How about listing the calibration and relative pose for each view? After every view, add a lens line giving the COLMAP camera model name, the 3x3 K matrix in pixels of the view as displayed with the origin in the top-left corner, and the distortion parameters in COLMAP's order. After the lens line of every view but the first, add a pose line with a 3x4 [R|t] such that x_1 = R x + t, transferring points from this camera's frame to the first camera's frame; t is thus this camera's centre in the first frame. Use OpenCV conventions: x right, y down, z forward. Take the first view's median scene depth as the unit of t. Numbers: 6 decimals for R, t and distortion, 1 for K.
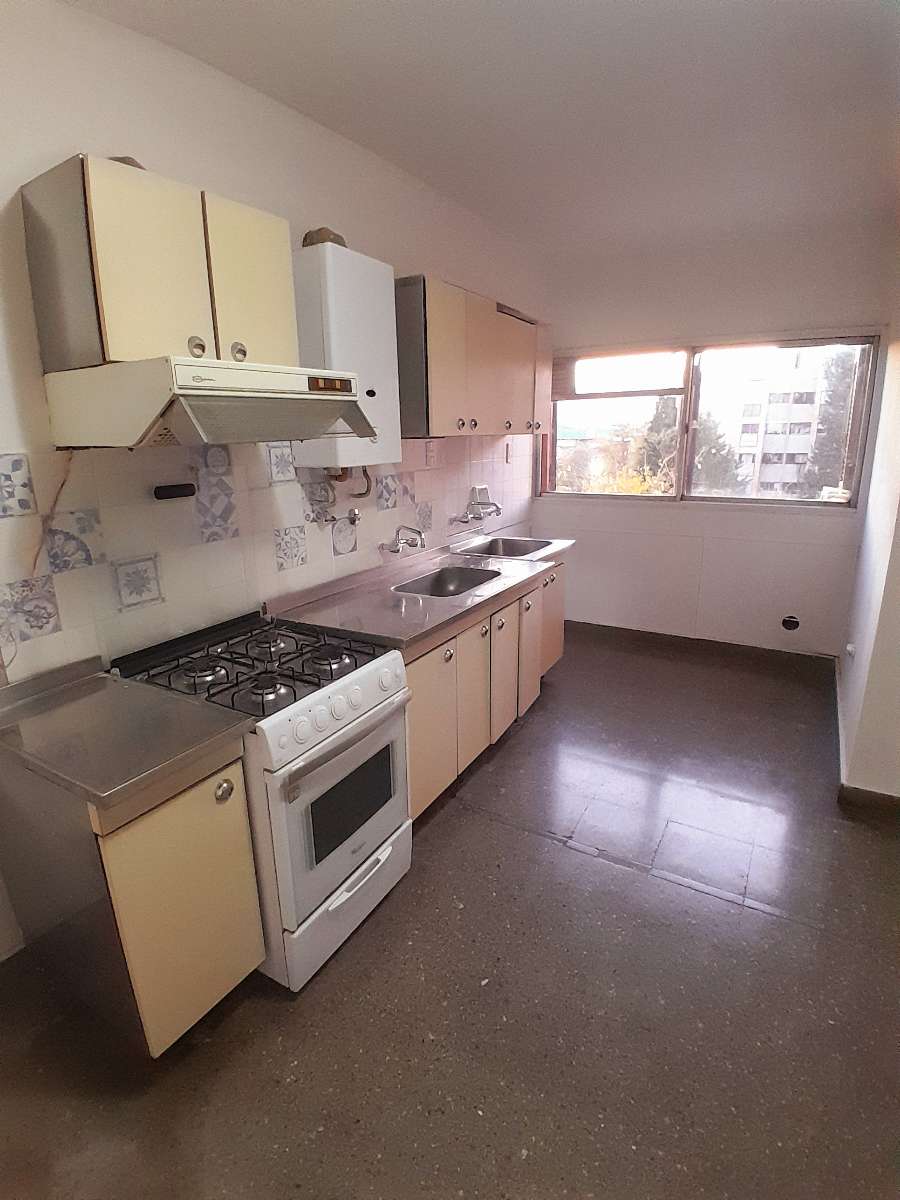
lens RADIAL K [[596.5, 0, 450.0], [0, 596.5, 600.0], [0, 0, 1]] dist [-0.011849, -0.000738]
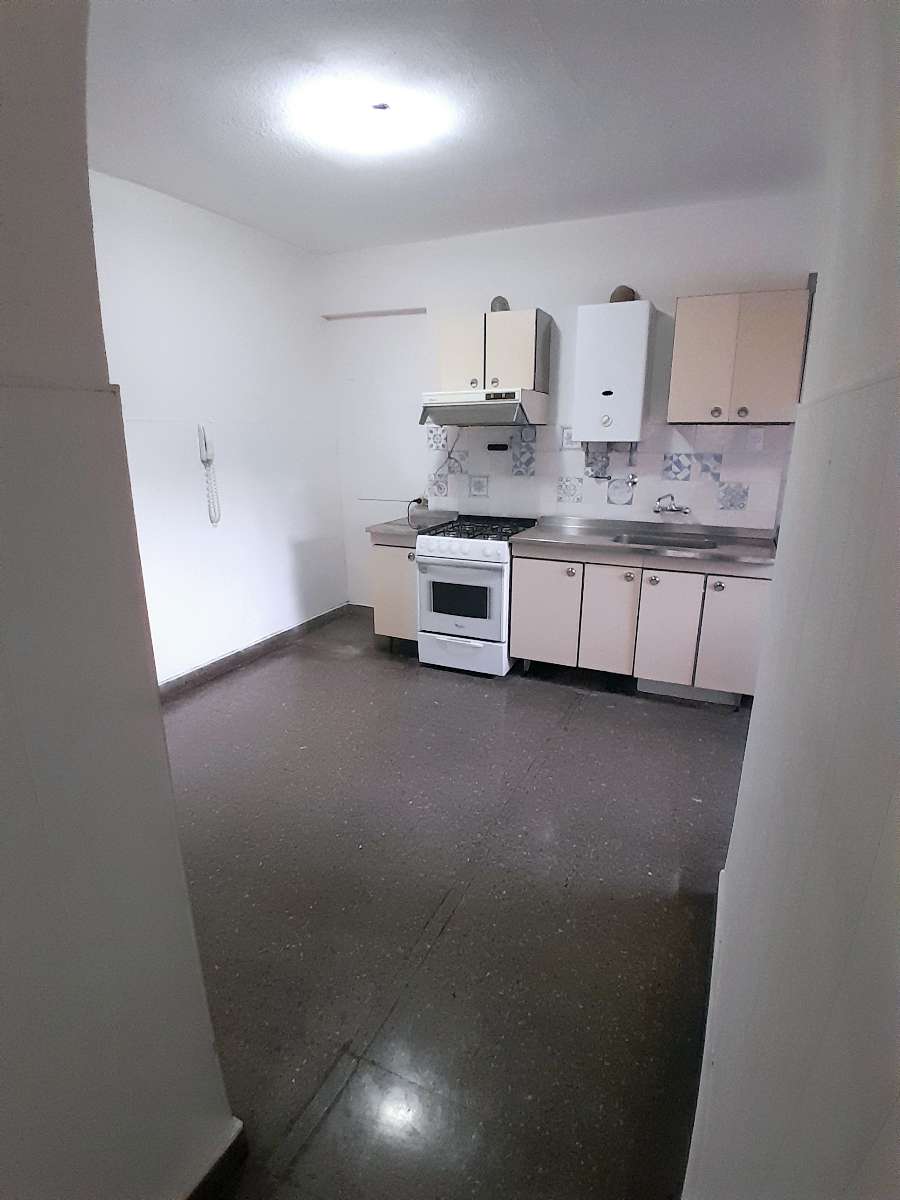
lens RADIAL K [[594.2, 0, 450.0], [0, 594.2, 600.0], [0, 0, 1]] dist [-0.001243, -0.000466]
pose [[0.102969, 0.288081, -0.952054, 1.443418], [-0.266492, 0.930140, 0.252628, -0.139001], [0.958321, 0.227702, 0.172547, 0.493542]]
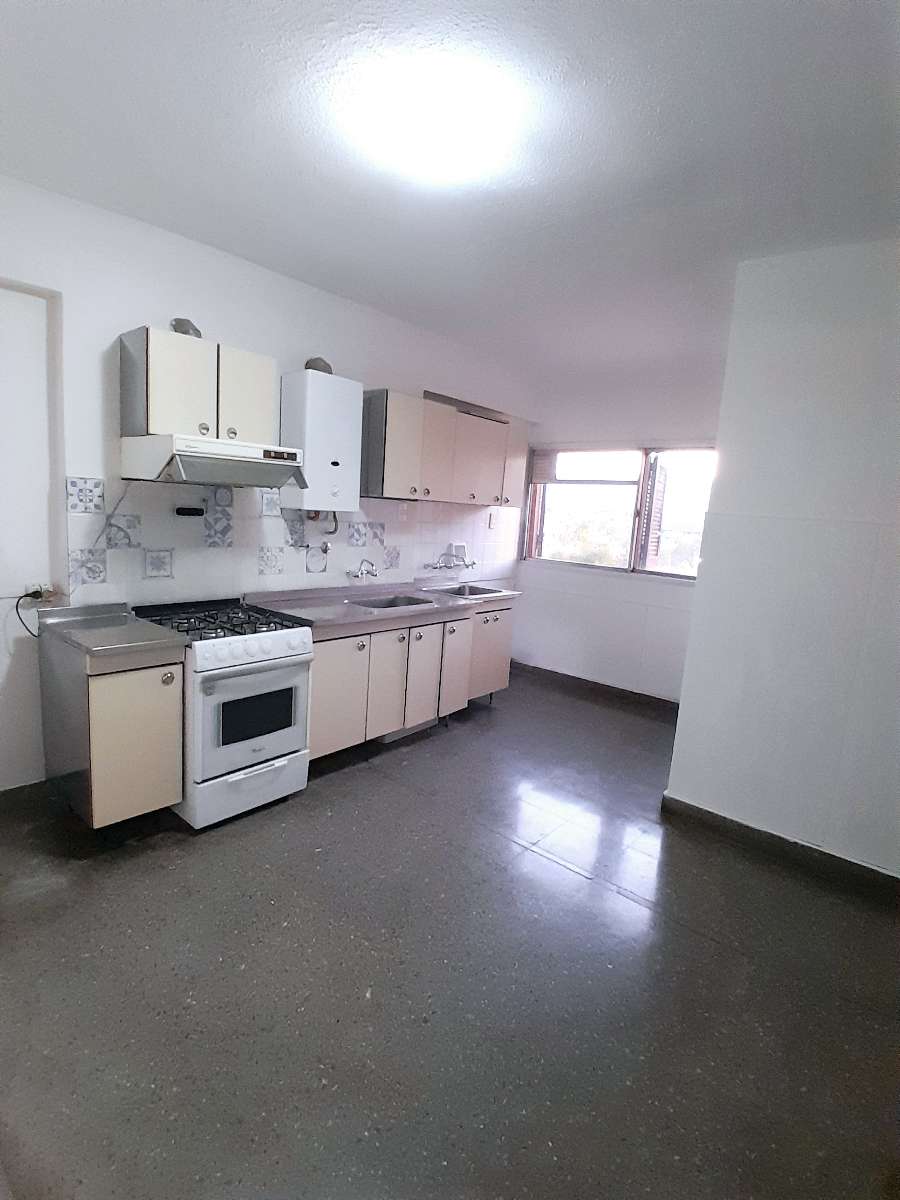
lens RADIAL K [[594.2, 0, 450.0], [0, 594.2, 600.0], [0, 0, 1]] dist [-0.001243, -0.000466]
pose [[0.981417, 0.108498, -0.158268, 0.434001], [-0.126964, 0.985605, -0.111639, 0.122399], [0.143877, 0.129658, 0.981065, -0.385074]]
